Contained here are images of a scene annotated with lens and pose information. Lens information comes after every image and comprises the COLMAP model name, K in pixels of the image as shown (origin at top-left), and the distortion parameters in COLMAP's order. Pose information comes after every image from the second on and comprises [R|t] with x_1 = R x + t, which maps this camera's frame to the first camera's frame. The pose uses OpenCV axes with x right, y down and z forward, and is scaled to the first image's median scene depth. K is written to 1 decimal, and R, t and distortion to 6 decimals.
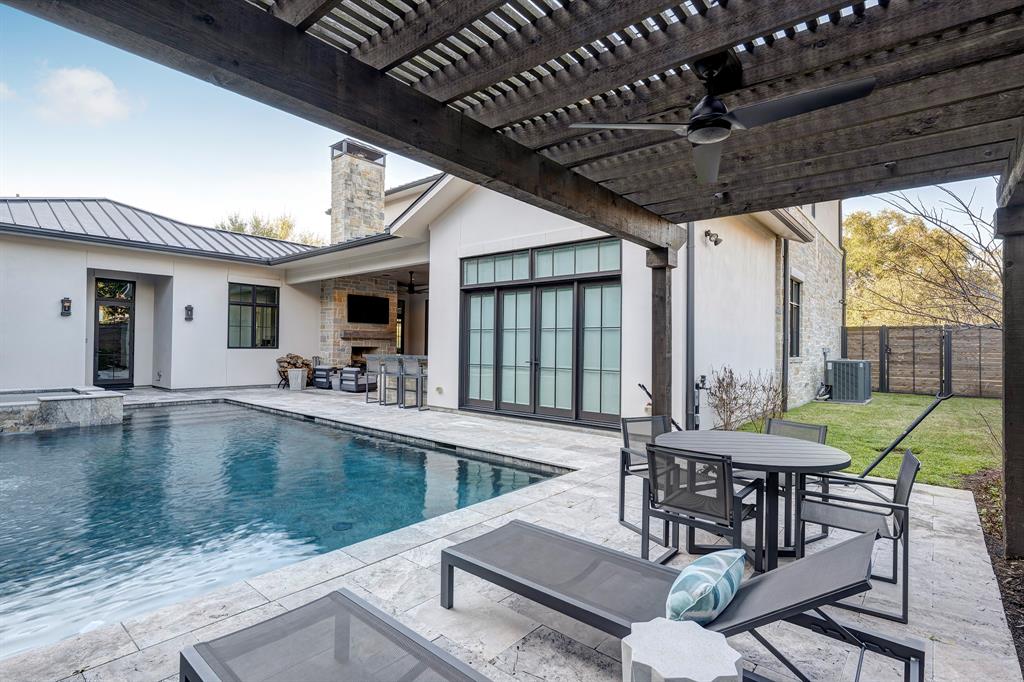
lens RADIAL K [[496.8, 0, 513.3], [0, 496.8, 337.6], [0, 0, 1]] dist [-0.000353, -0.000028]
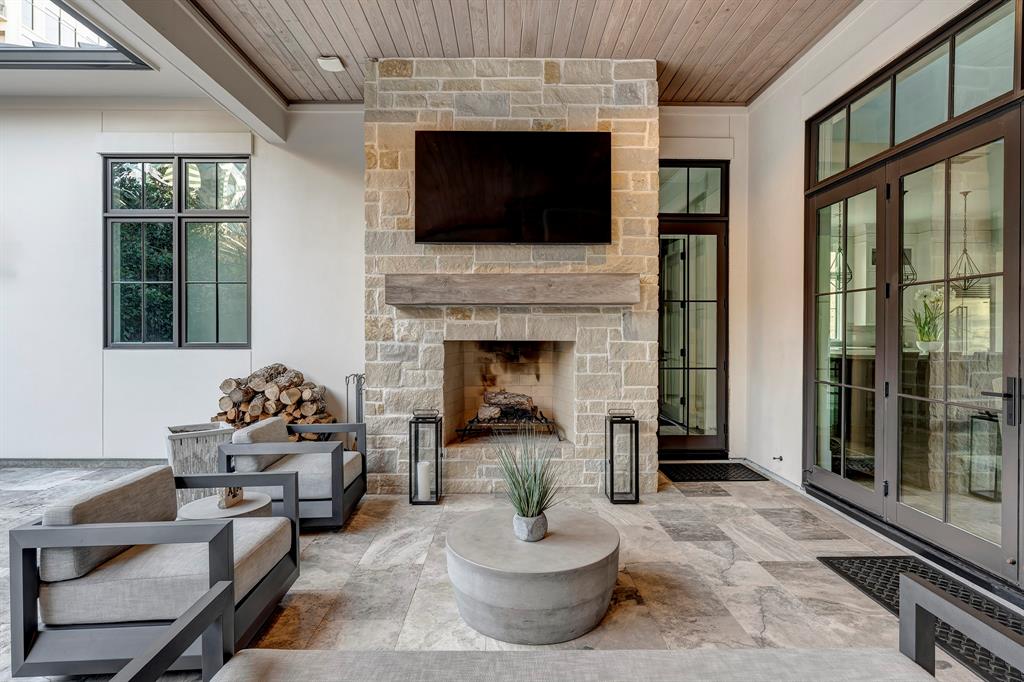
lens RADIAL K [[529.1, 0, 514.7], [0, 529.1, 339.2], [0, 0, 1]] dist [0.000371, 0.000104]
pose [[0.664999, -0.001677, -0.746842, -0.157857], [0.020346, 0.999667, 0.015873, 0.023253], [0.746567, -0.025751, 0.664812, 1.386116]]
